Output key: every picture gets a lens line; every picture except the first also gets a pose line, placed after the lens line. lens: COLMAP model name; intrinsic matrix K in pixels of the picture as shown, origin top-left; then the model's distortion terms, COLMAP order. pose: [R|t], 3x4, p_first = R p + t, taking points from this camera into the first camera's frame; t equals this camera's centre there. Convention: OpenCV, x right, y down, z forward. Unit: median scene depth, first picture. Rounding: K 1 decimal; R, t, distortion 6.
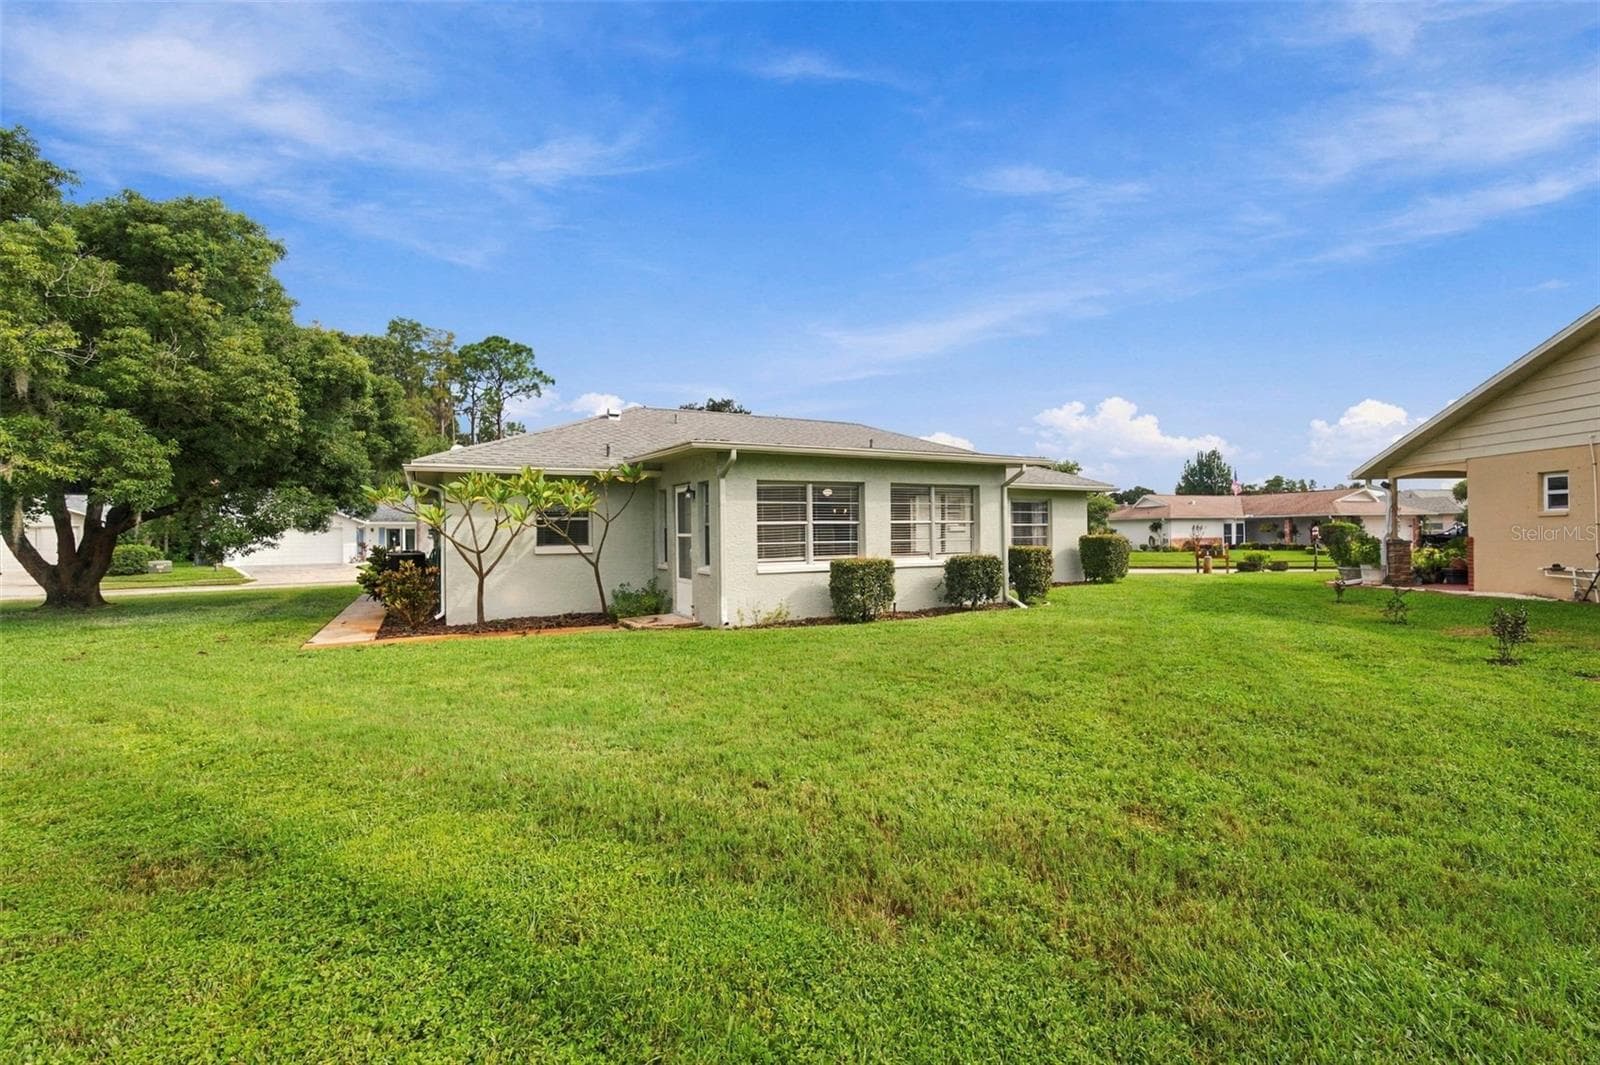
lens RADIAL K [[733.6, 0, 800.0], [0, 733.6, 532.5], [0, 0, 1]] dist [0.002783, 0.000207]
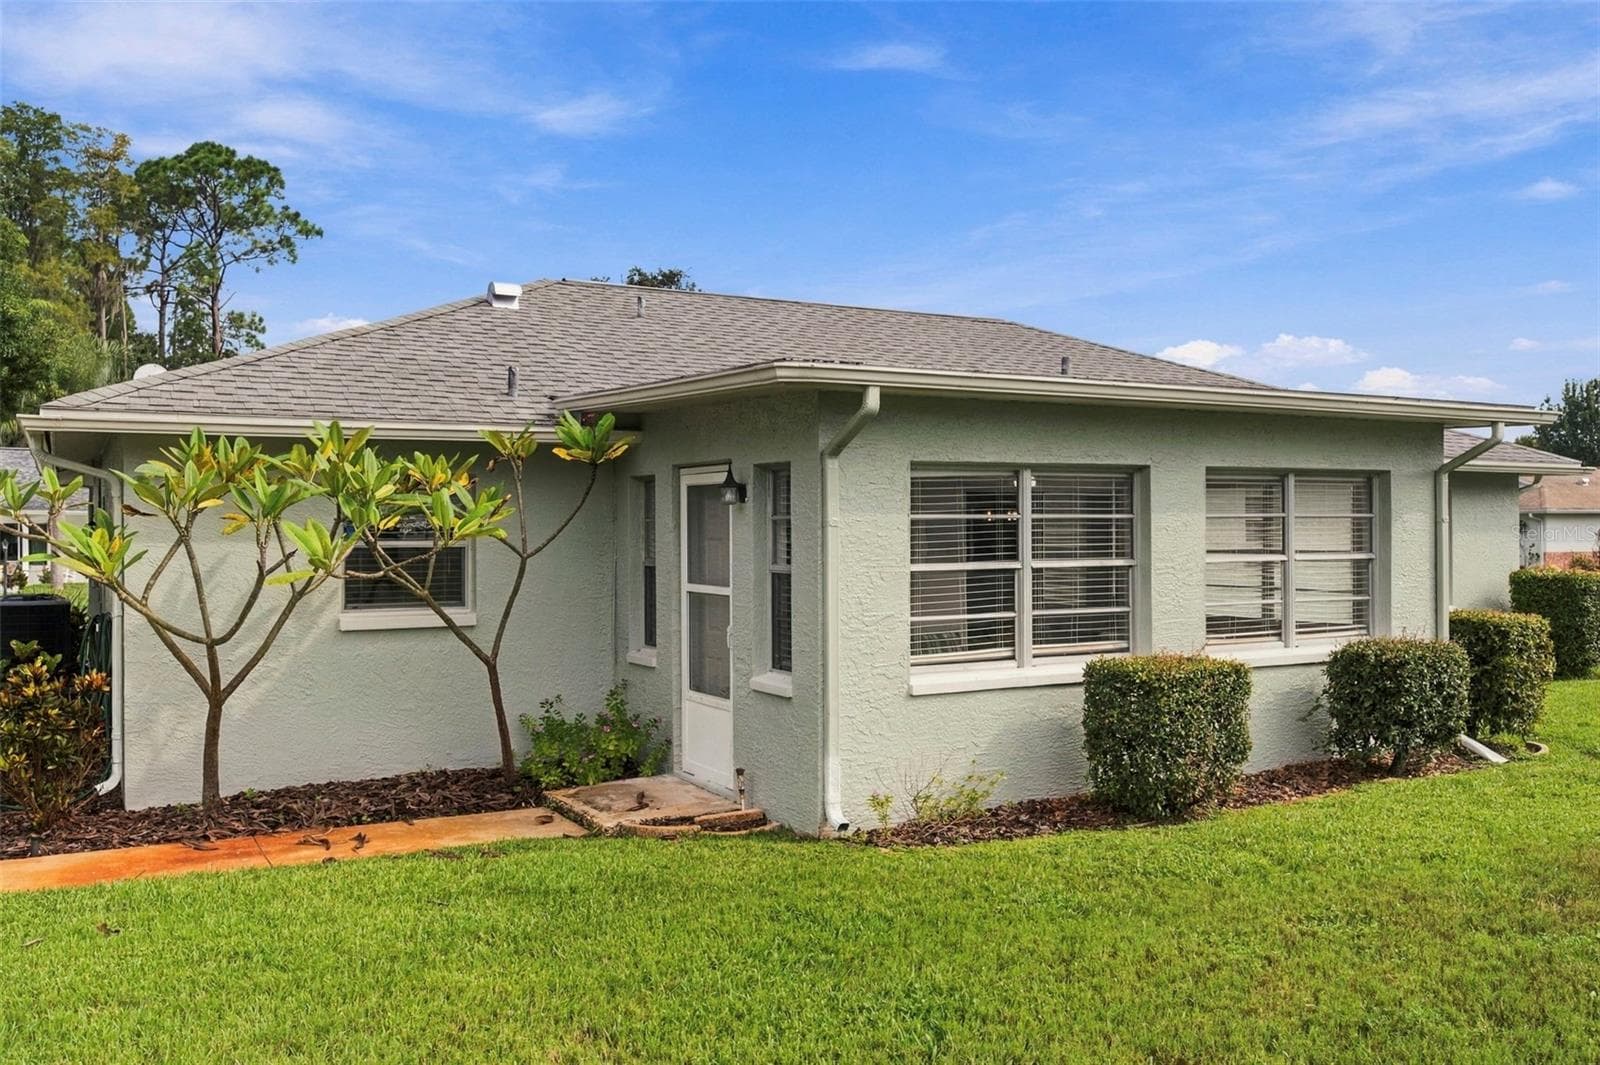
lens RADIAL K [[1386.4, 0, 800.0], [0, 1386.4, 532.5], [0, 0, 1]] dist [-0.003670, 0.014272]
pose [[0.999869, 0.007110, 0.014522, -0.117375], [-0.007181, 0.999962, 0.004860, -0.032492], [-0.014487, -0.004964, 0.999883, 0.222203]]
